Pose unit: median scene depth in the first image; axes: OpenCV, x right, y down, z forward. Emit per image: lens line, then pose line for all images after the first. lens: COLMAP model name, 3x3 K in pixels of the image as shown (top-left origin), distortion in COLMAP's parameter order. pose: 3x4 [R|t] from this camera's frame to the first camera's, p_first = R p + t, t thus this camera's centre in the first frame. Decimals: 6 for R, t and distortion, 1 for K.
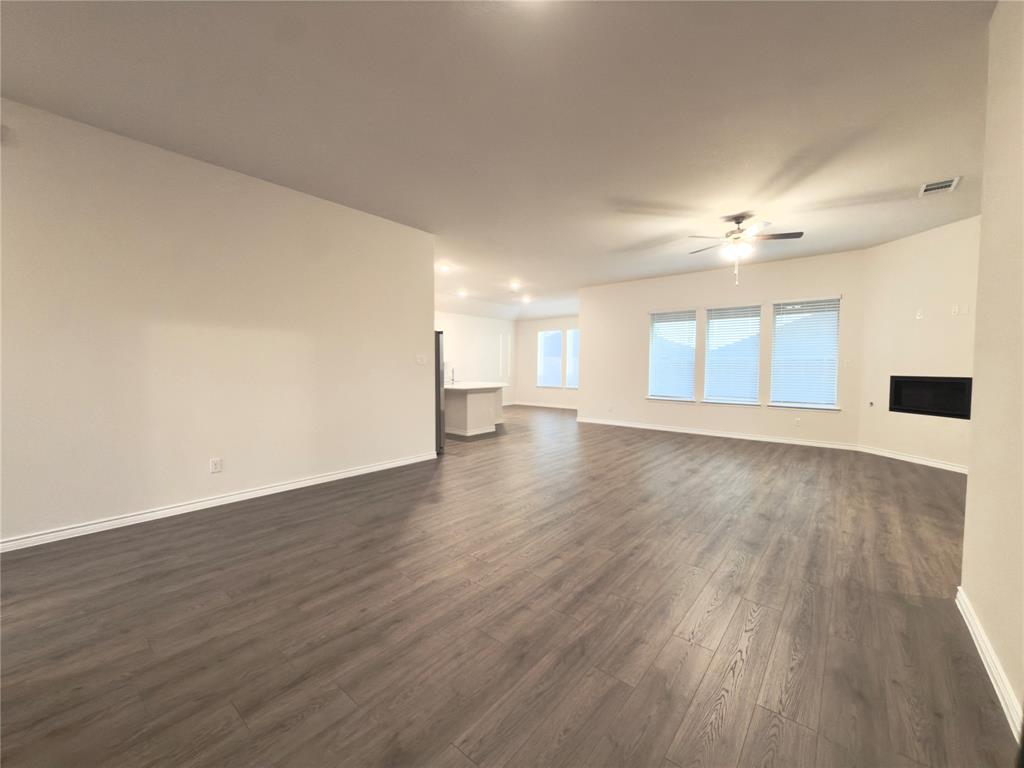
lens RADIAL K [[411.2, 0, 508.8], [0, 411.2, 382.8], [0, 0, 1]] dist [0.000392, -0.000174]
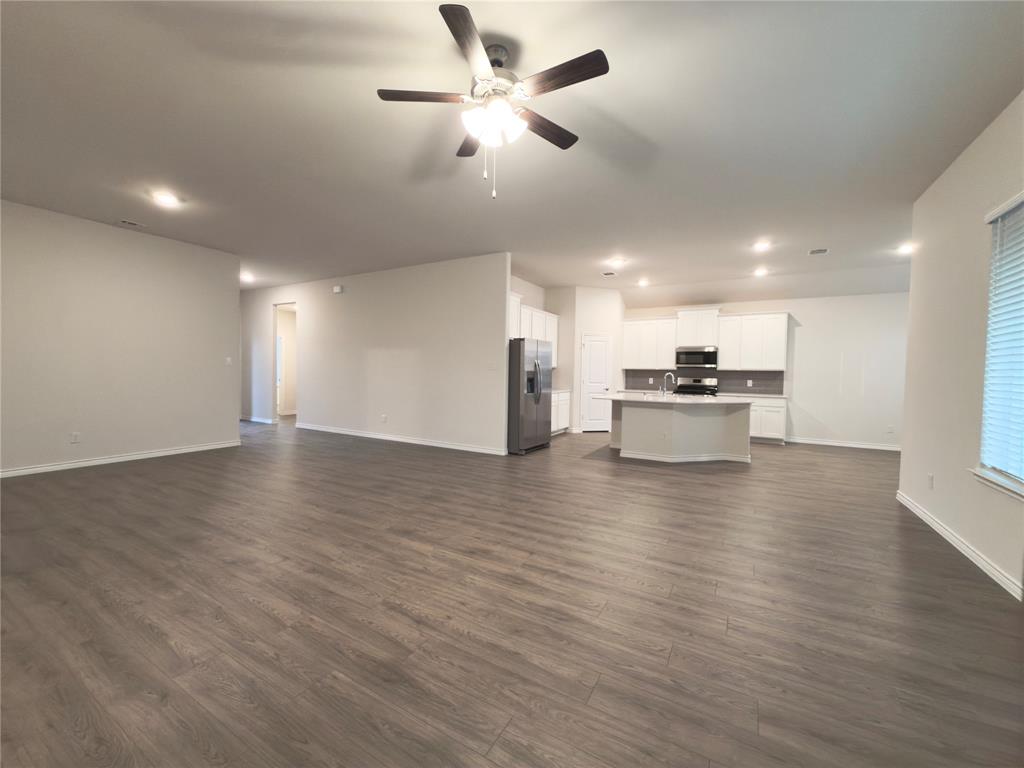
lens RADIAL K [[411.2, 0, 522.2], [0, 411.2, 377.8], [0, 0, 1]] dist [0.000392, -0.000174]
pose [[0.182589, 0.018874, -0.983008, 1.087616], [-0.056561, 0.998362, 0.008663, -0.041592], [0.981561, 0.054018, 0.183357, 1.002549]]
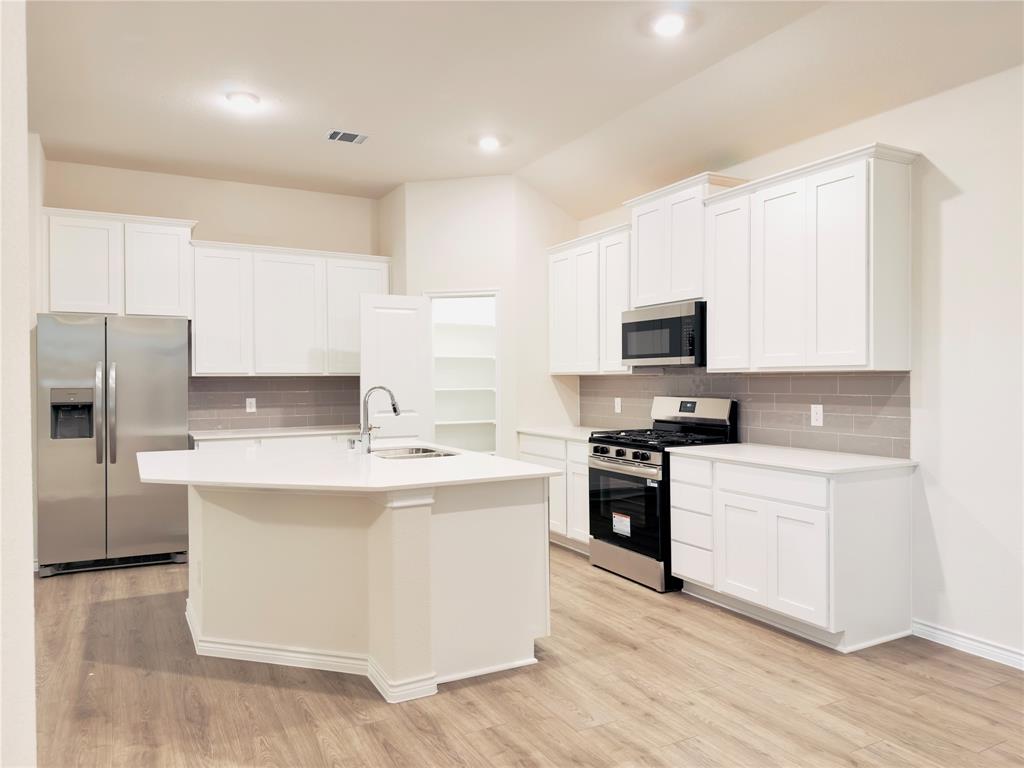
lens RADIAL K [[703.3, 0, 511.8], [0, 703.3, 386.8], [0, 0, 1]] dist [0.063847, -0.074992]
pose [[-0.368228, 0.018879, -0.929544, 0.532939], [-0.029961, 0.999034, 0.032159, -0.109007], [0.929253, 0.039692, -0.367306, 2.204280]]
